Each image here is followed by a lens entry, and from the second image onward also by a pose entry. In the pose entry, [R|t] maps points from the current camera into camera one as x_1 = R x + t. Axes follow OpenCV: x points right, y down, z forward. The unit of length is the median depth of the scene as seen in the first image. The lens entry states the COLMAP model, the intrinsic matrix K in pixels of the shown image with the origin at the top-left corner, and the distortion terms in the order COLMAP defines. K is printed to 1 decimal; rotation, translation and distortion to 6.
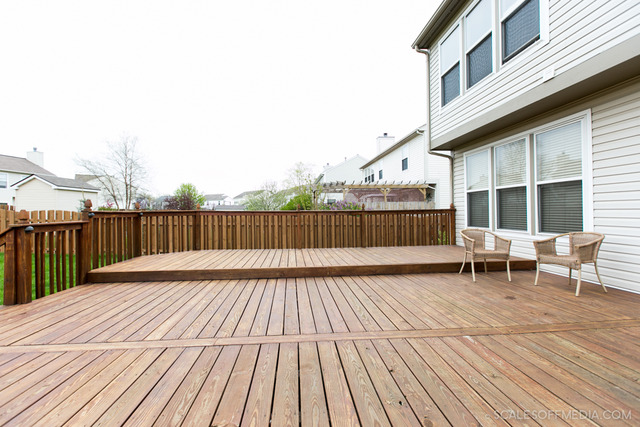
lens RADIAL K [[283.9, 0, 320.9], [0, 283.9, 212.1], [0, 0, 1]] dist [-0.002732, -0.000361]
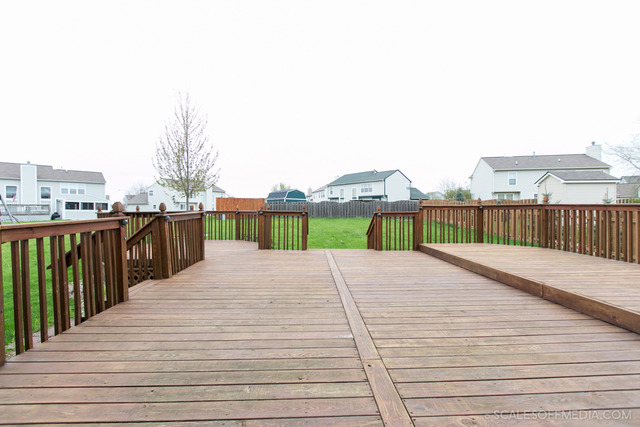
lens RADIAL K [[313.8, 0, 320.2], [0, 313.8, 214.6], [0, 0, 1]] dist [-0.001248, -0.000204]
pose [[-0.075152, 0.027732, -0.996786, 0.883532], [0.002597, 0.999615, 0.027615, -0.002156], [0.997169, -0.000513, -0.075195, 0.547044]]
